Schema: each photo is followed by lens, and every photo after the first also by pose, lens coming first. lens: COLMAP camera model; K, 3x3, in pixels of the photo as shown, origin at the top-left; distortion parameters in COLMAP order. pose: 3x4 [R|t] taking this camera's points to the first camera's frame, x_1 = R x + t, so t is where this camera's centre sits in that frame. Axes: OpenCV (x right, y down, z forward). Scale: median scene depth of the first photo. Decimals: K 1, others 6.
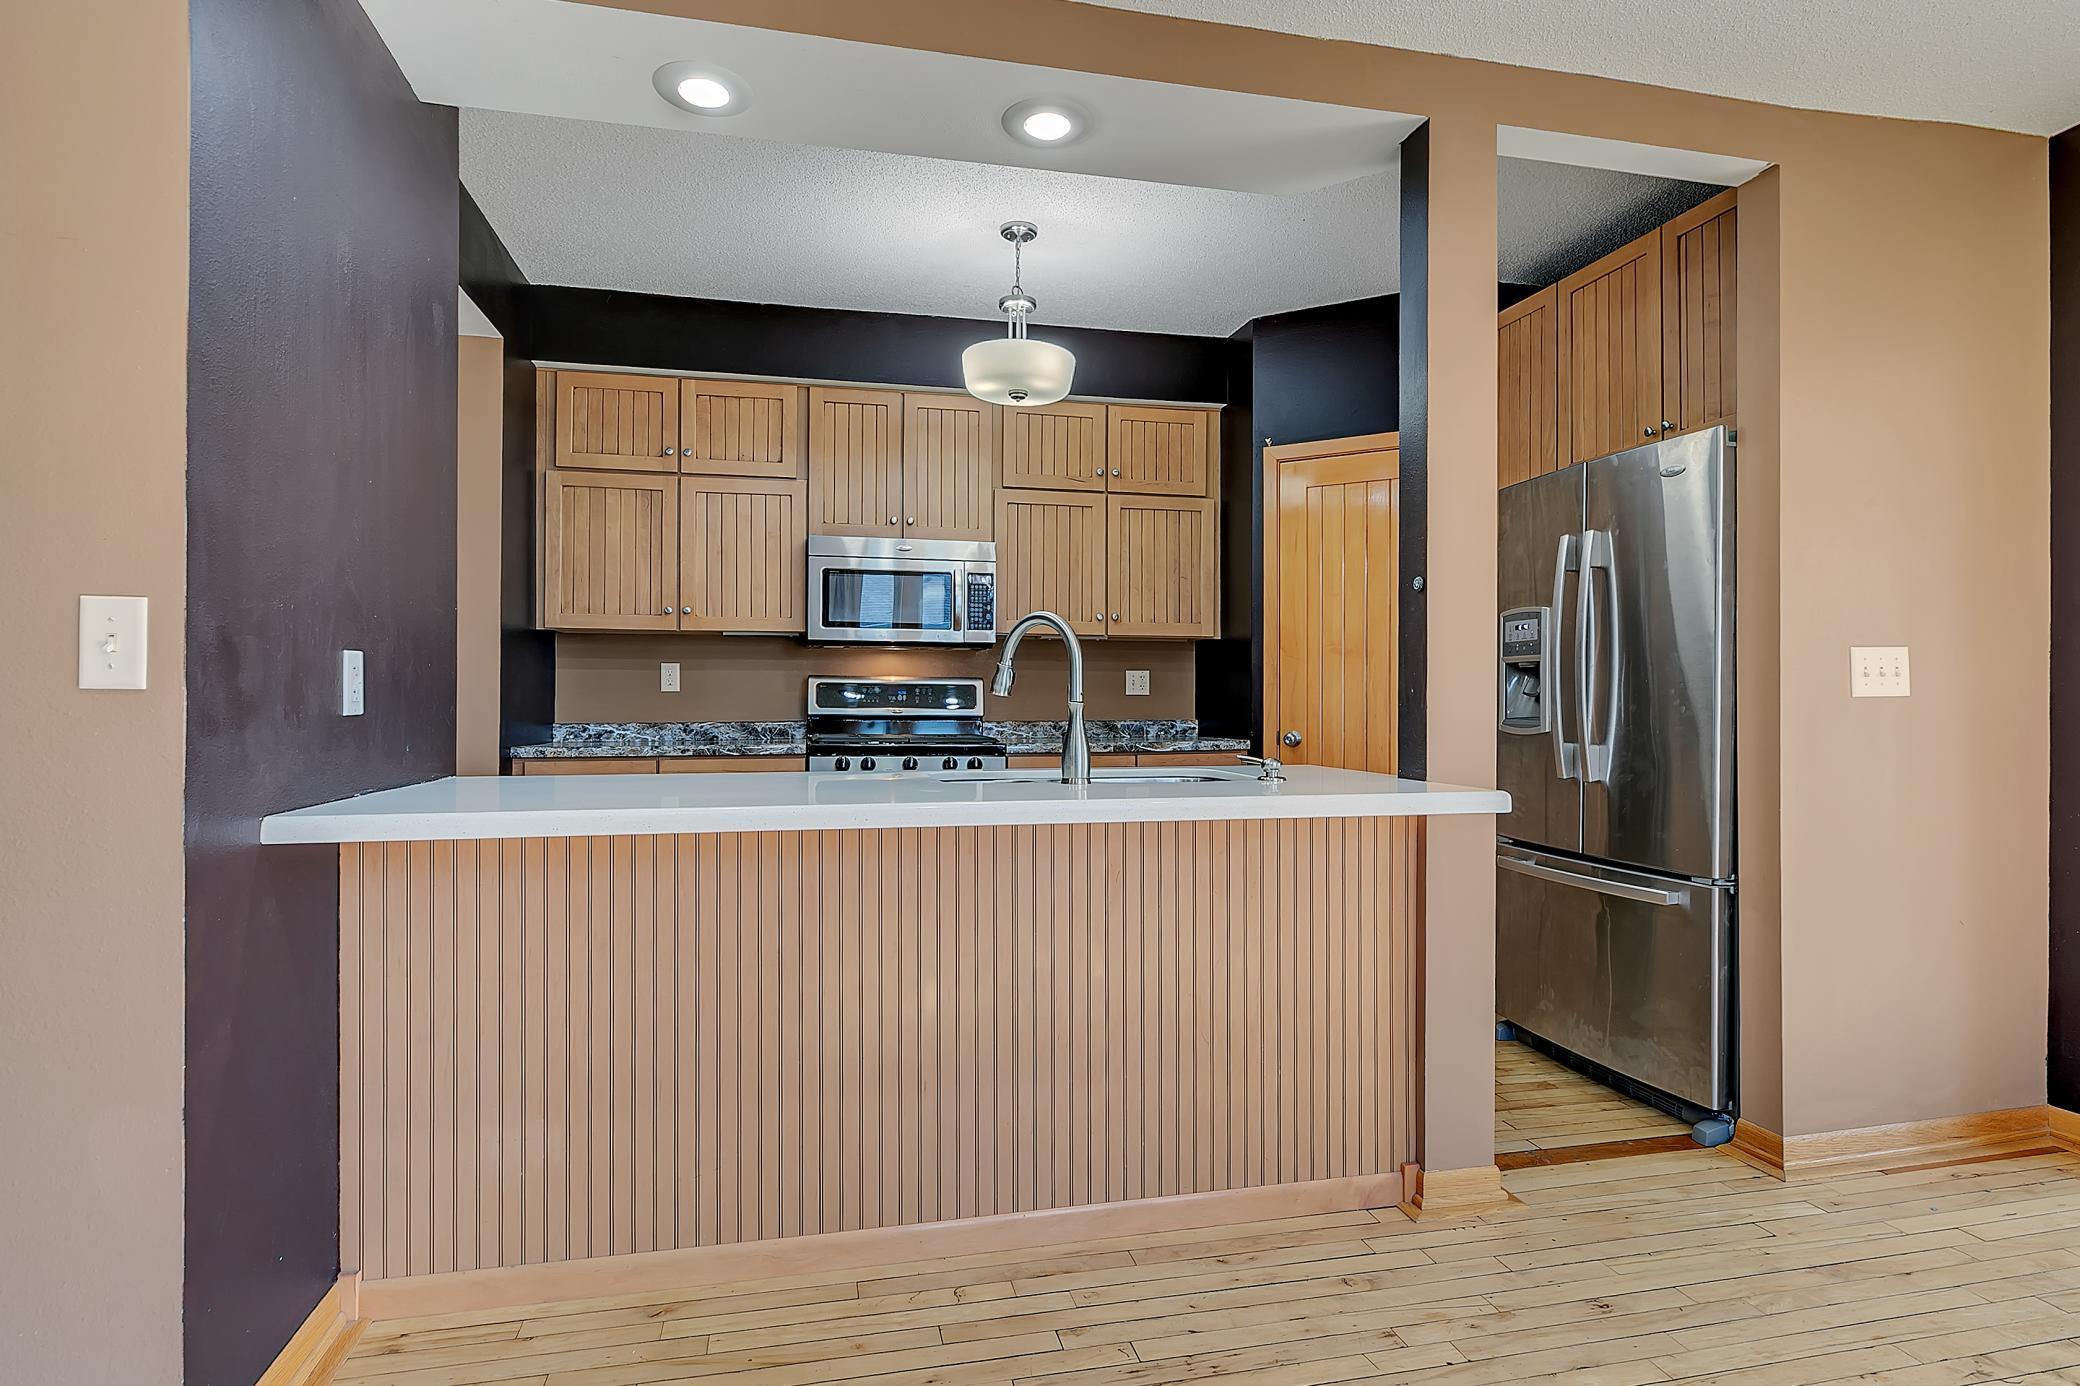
lens RADIAL K [[1103.4, 0, 1046.8], [0, 1103.4, 689.3], [0, 0, 1]] dist [0.000081, -0.000448]
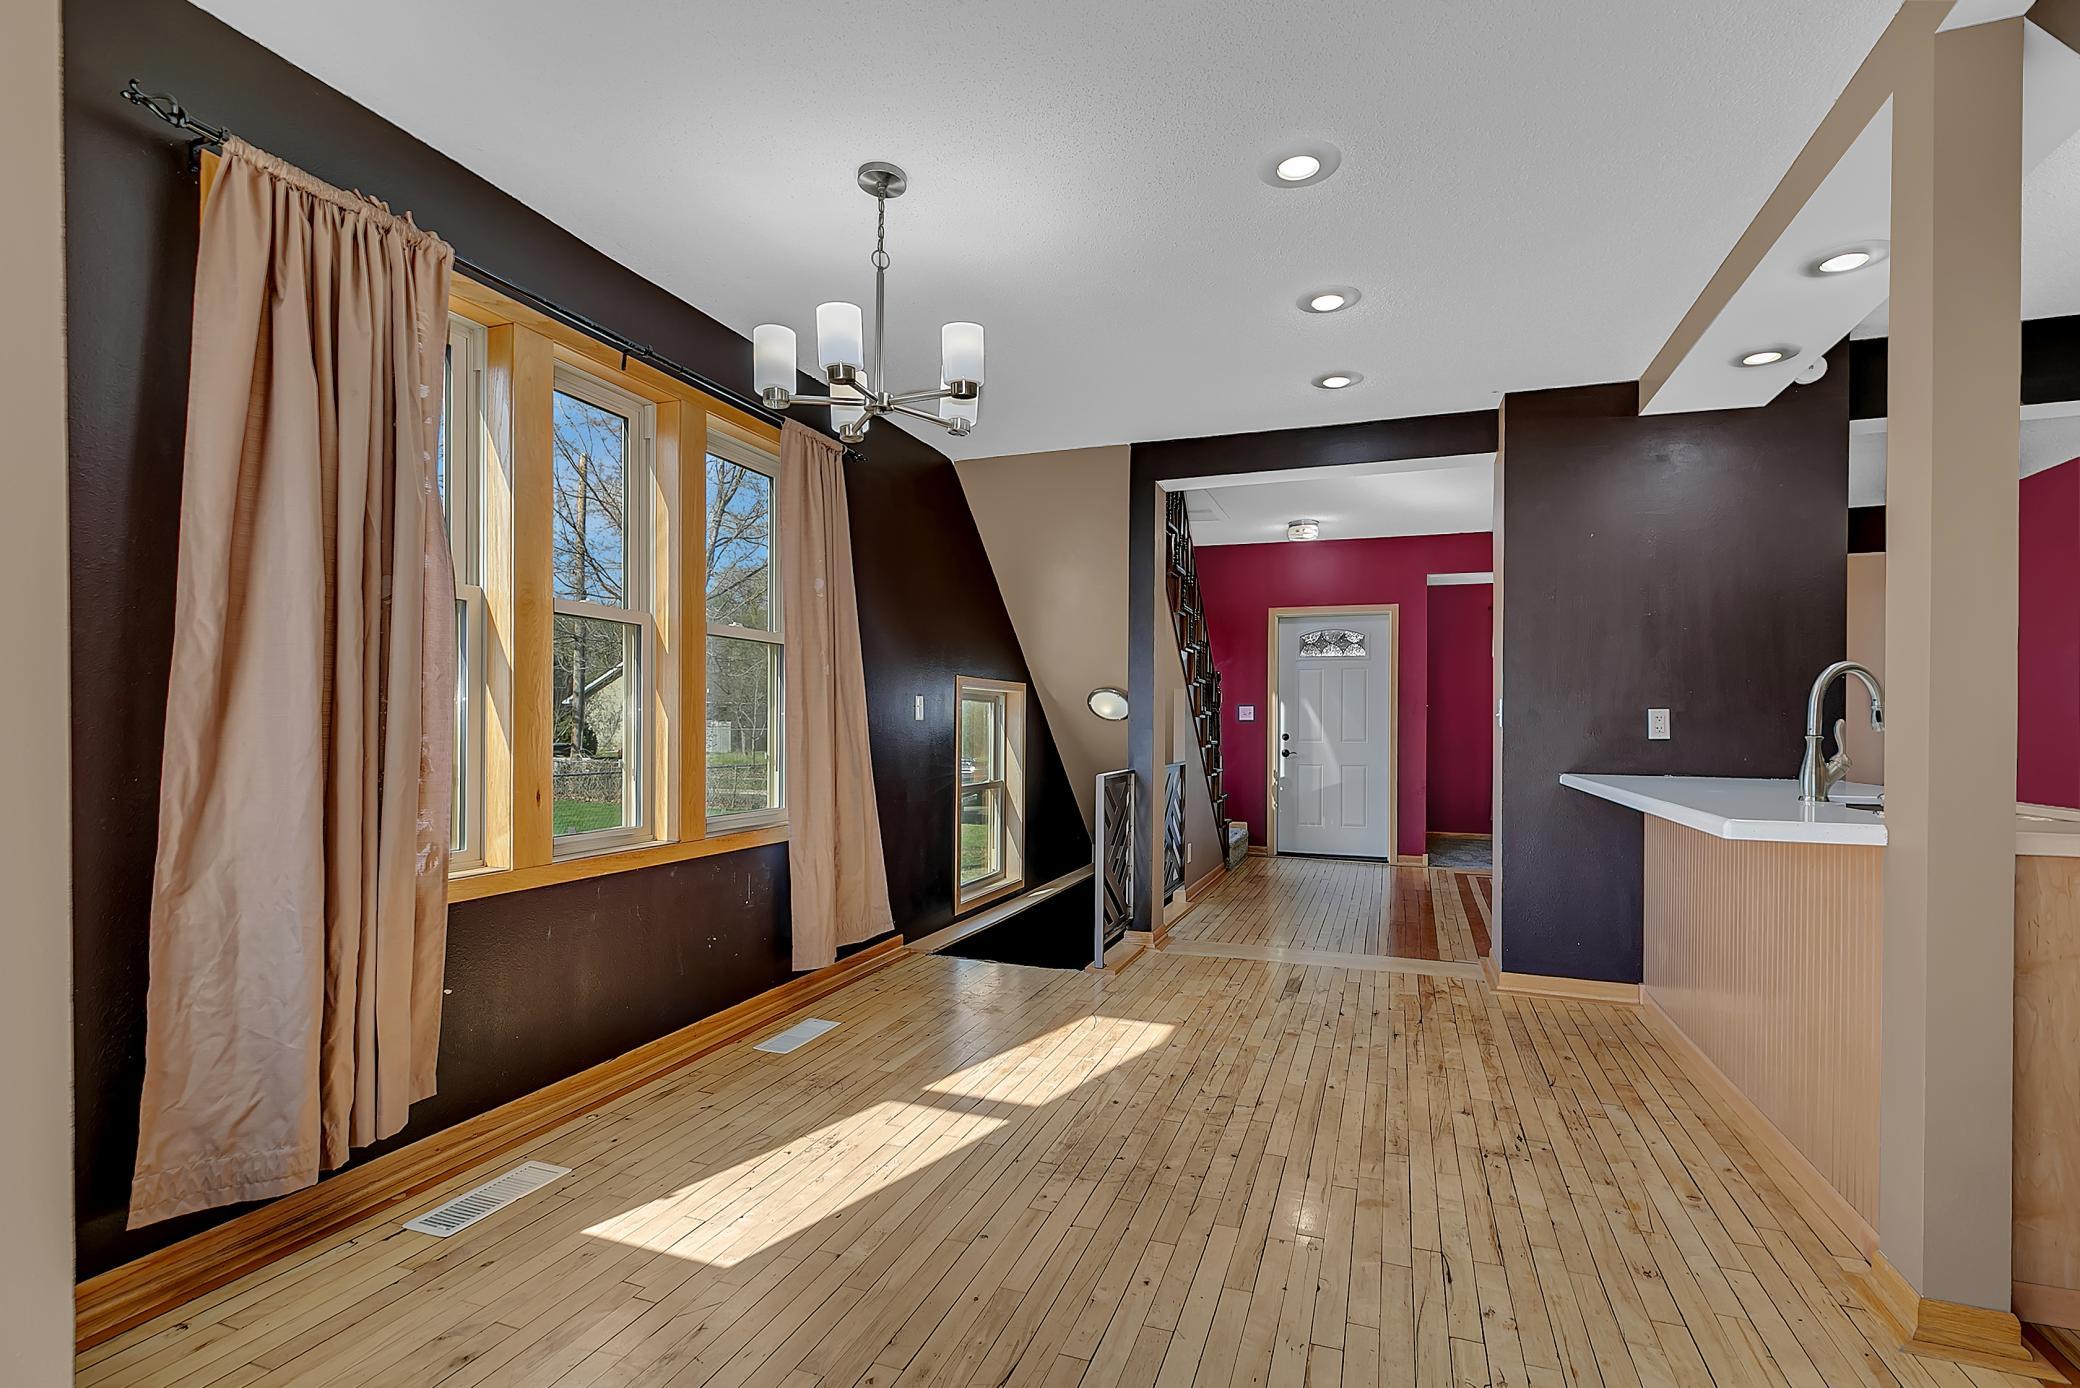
lens RADIAL K [[966.4, 0, 1047.3], [0, 966.4, 722.1], [0, 0, 1]] dist [0.004311, -0.000021]
pose [[-0.539853, -0.006740, -0.841733, 0.942850], [-0.000128, 0.999969, -0.007925, 0.003700], [0.841760, -0.004171, -0.539837, 0.576968]]
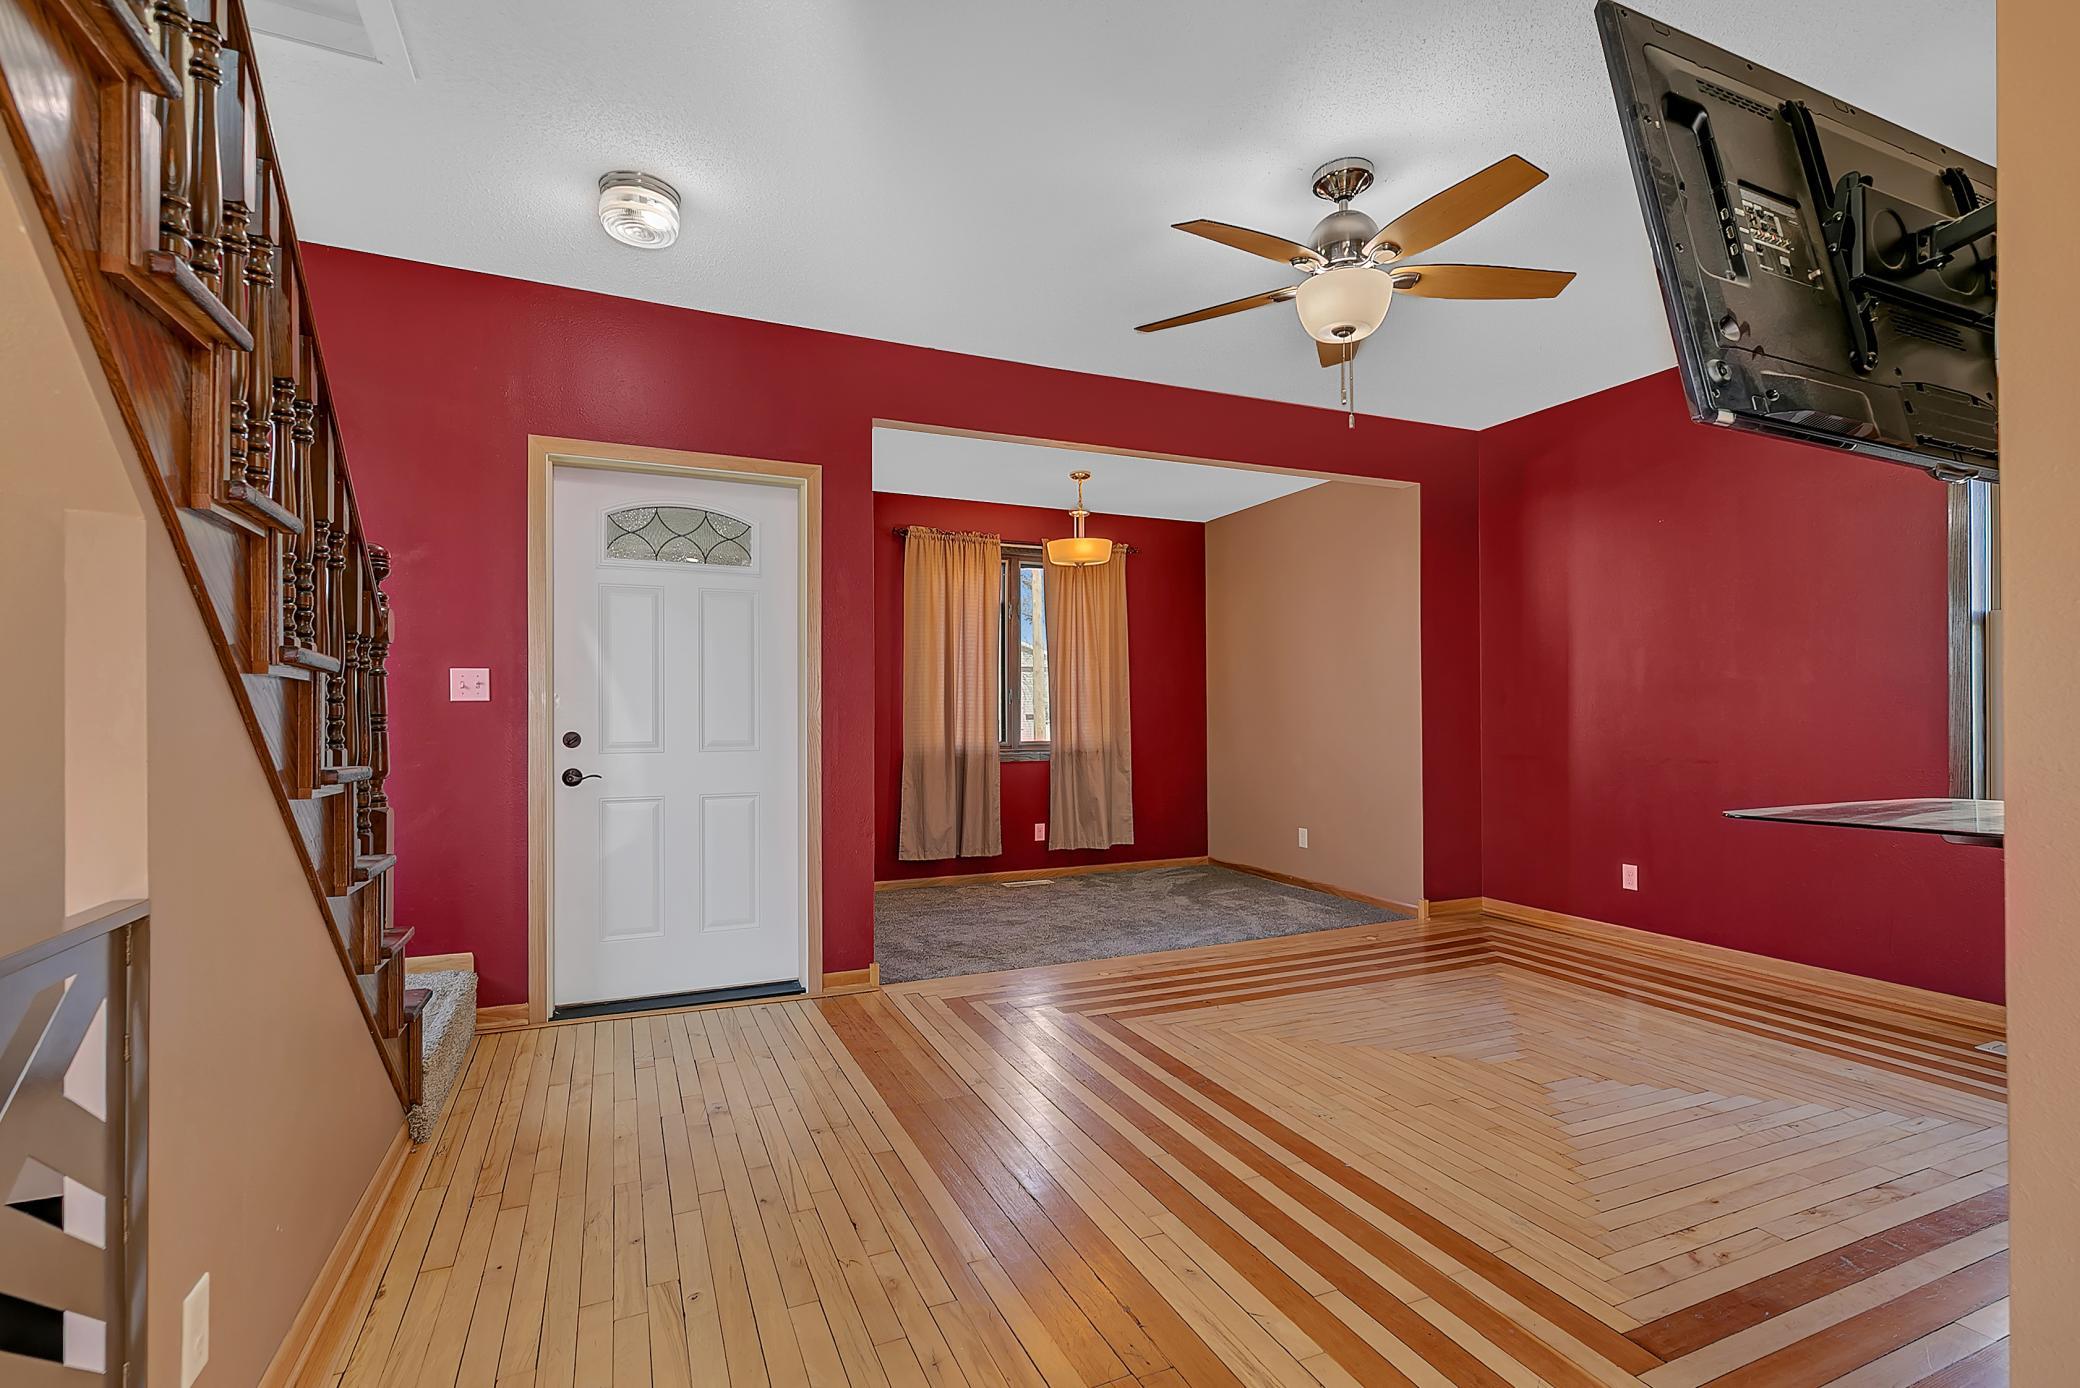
lens RADIAL K [[955.5, 0, 1049.6], [0, 955.5, 716.3], [0, 0, 1]] dist [0.004579, -0.000355]
pose [[0.197533, -0.001777, -0.980295, -0.248833], [0.011113, 0.999938, 0.000427, 0.001438], [0.980233, -0.010979, 0.197541, 0.093938]]
